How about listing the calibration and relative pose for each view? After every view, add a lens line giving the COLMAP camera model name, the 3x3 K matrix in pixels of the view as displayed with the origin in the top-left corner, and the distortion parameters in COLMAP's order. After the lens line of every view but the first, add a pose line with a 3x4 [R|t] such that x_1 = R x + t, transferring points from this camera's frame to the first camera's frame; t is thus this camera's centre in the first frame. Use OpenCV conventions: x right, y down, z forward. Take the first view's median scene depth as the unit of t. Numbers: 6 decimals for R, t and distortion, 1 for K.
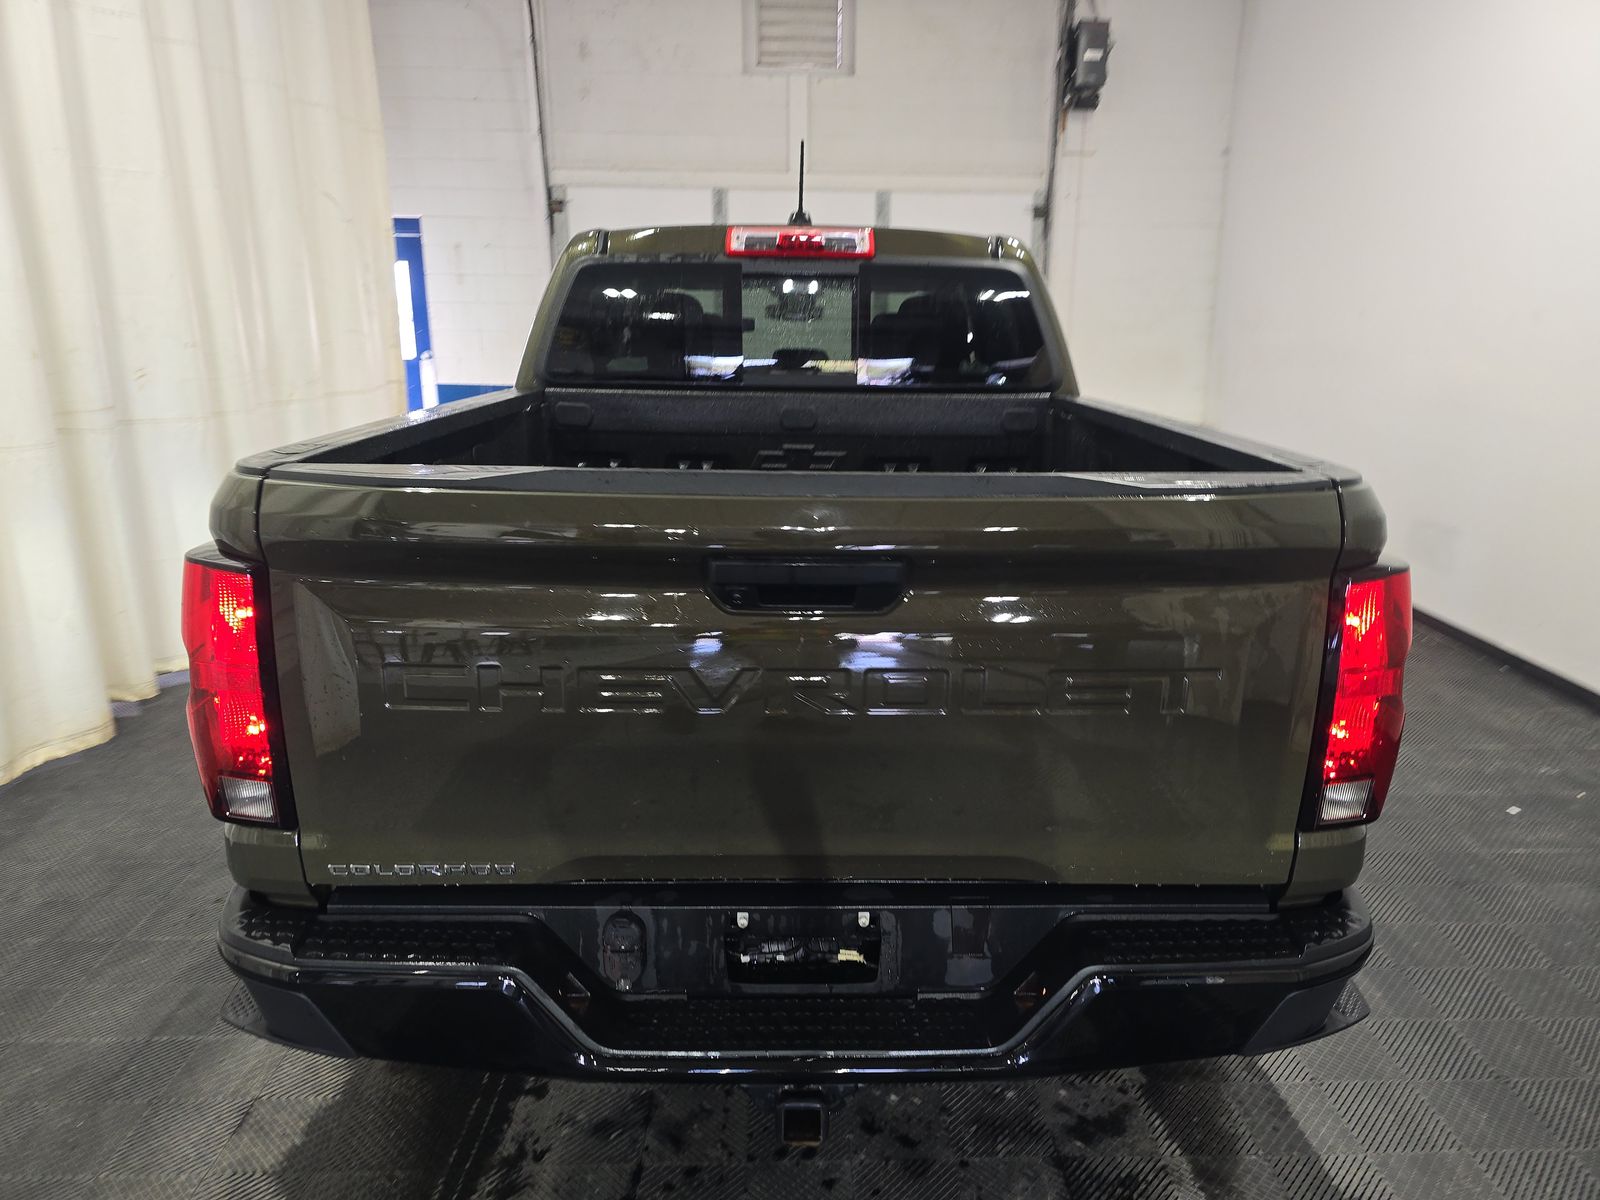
lens RADIAL K [[1086.0, 0, 800.0], [0, 1086.0, 600.0], [0, 0, 1]] dist [0.061812, -0.057002]
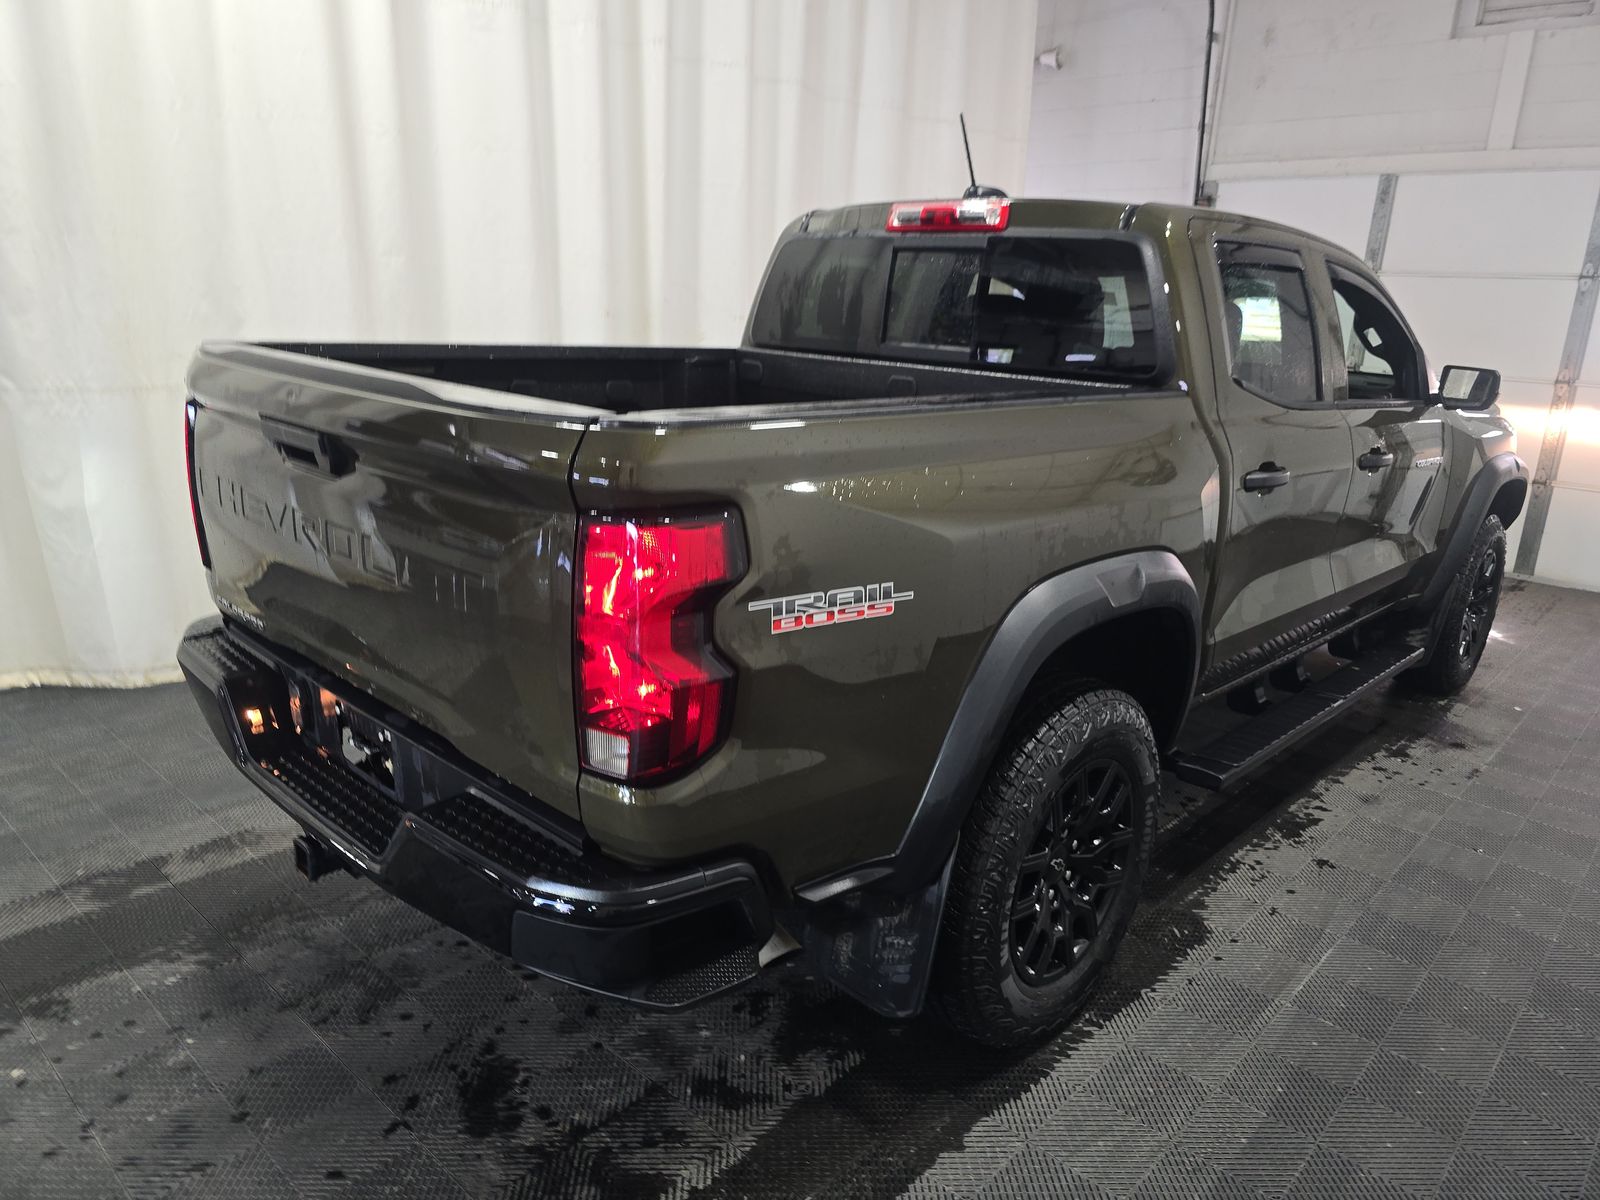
lens RADIAL K [[1086.0, 0, 800.0], [0, 1086.0, 600.0], [0, 0, 1]] dist [0.061812, -0.057002]
pose [[0.711477, 0.209833, -0.670649, 0.265464], [-0.217972, 0.973202, 0.073254, -0.011814], [0.668048, 0.094064, 0.738149, 0.082817]]
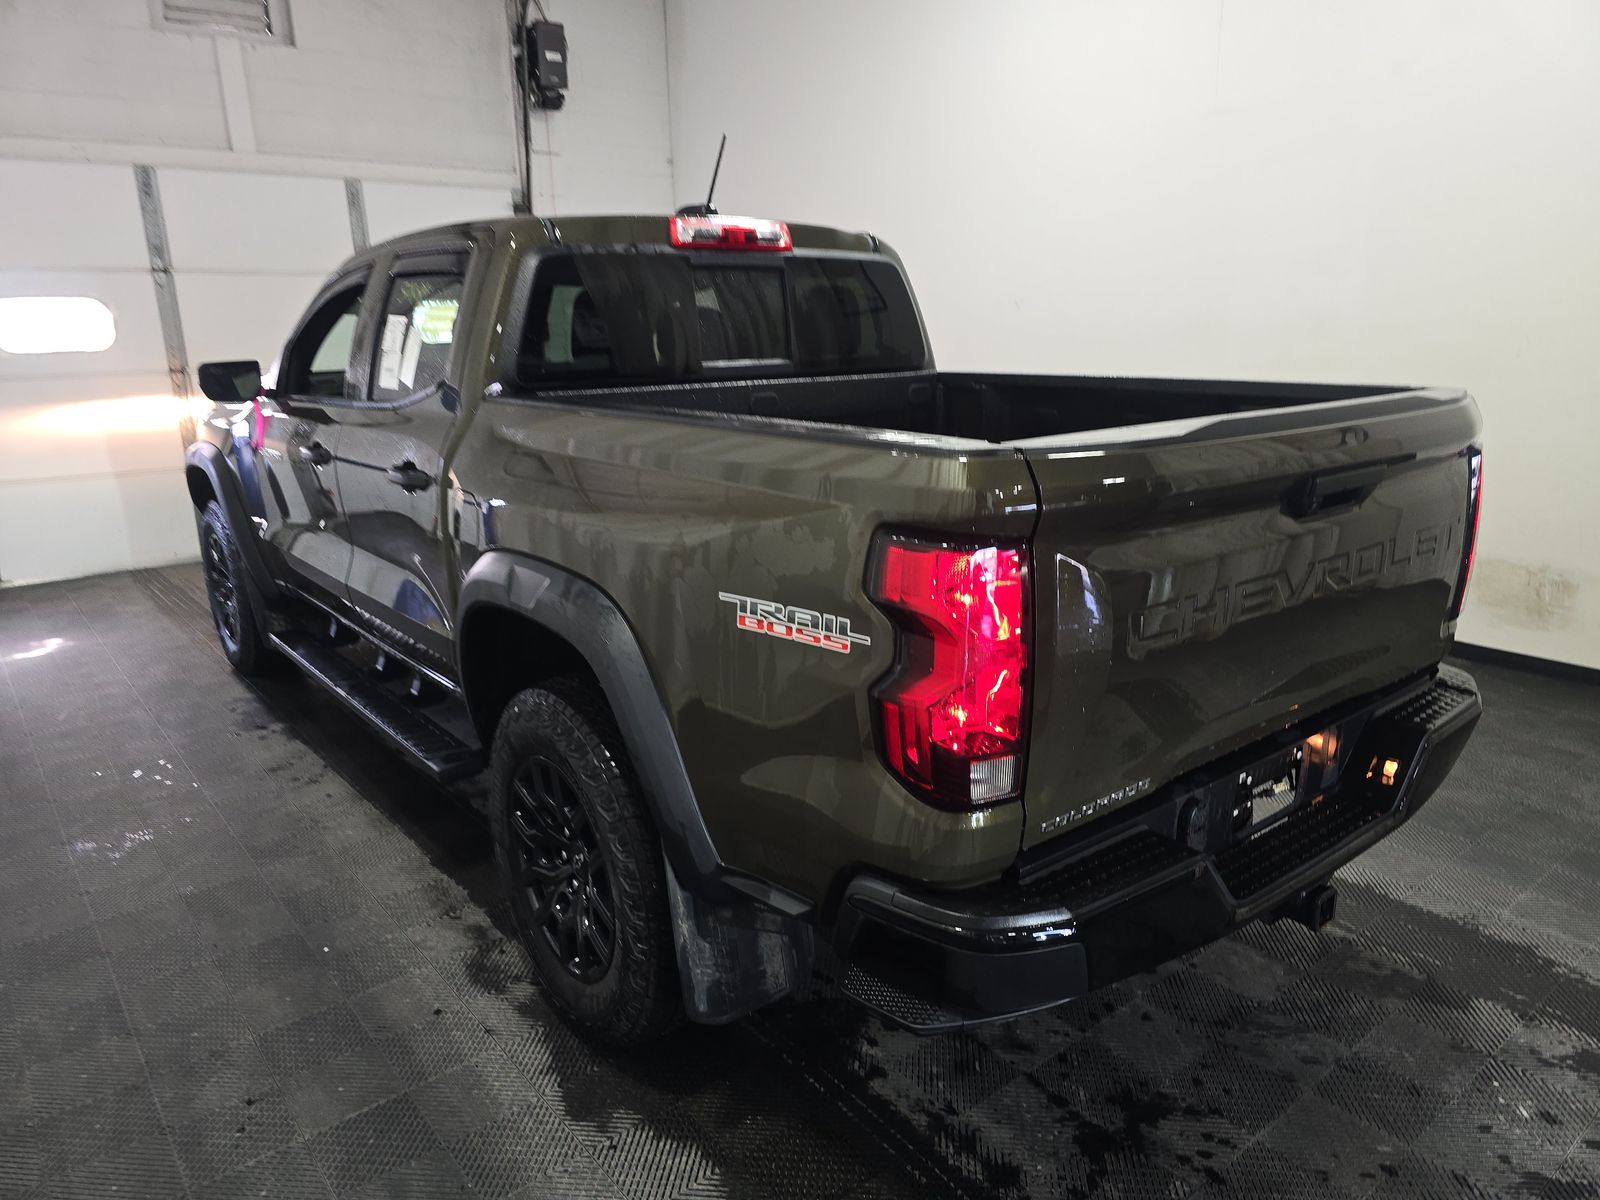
lens RADIAL K [[1092.3, 0, 798.6], [0, 1092.3, 616.1], [0, 0, 1]] dist [0.065015, -0.063434]
pose [[0.788783, -0.184695, 0.586267, -0.252438], [0.178779, 0.981490, 0.068668, -0.015115], [-0.588098, 0.050648, 0.807202, 0.061872]]
